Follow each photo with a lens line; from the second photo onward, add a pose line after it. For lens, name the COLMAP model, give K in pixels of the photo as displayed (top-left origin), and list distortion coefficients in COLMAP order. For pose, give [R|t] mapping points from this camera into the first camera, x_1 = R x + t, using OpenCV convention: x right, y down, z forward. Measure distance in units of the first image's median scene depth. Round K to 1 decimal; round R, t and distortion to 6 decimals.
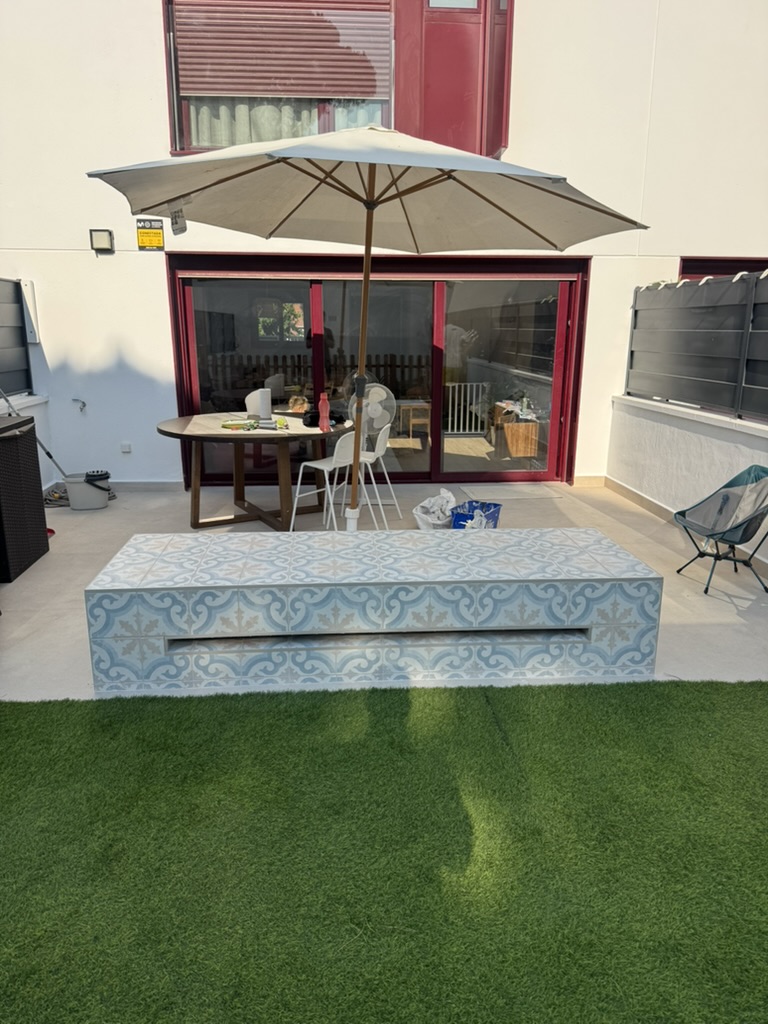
lens RADIAL K [[717.4, 0, 384.0], [0, 717.4, 512.0], [0, 0, 1]] dist [0.149988, -0.275382]
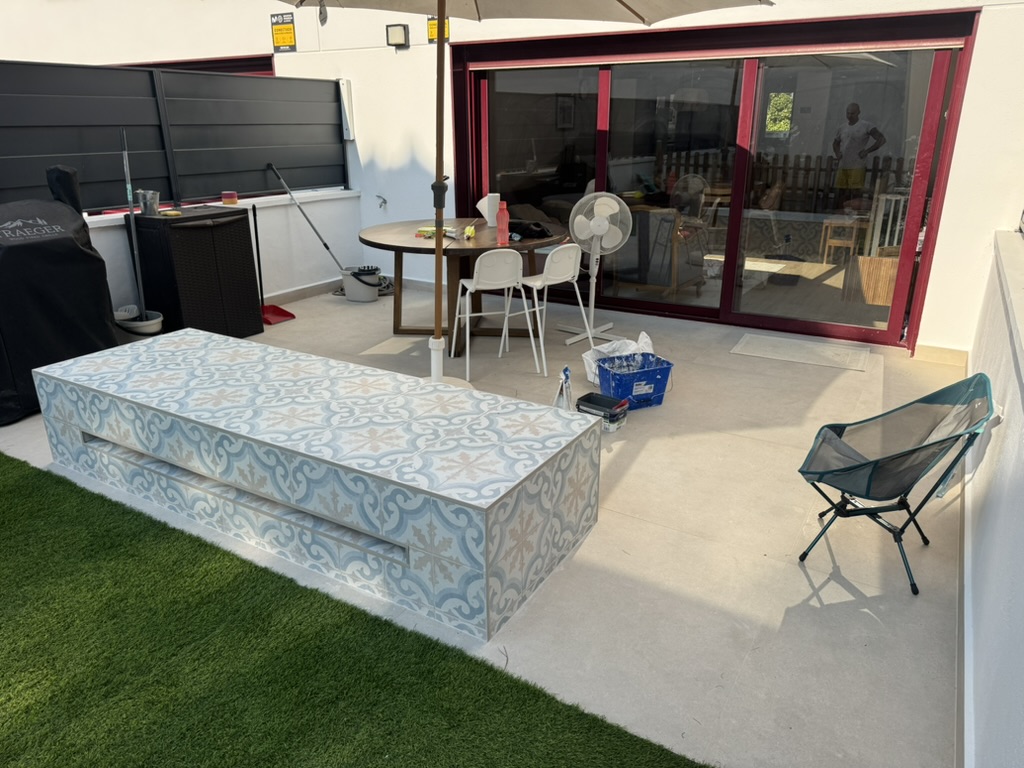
lens RADIAL K [[717.4, 0, 512.0], [0, 717.4, 384.0], [0, 0, 1]] dist [0.149988, -0.275382]
pose [[0.812973, 0.192876, -0.549430, 0.742890], [-0.140226, 0.980629, 0.136760, -0.117546], [0.565165, -0.034138, 0.824271, 0.468584]]
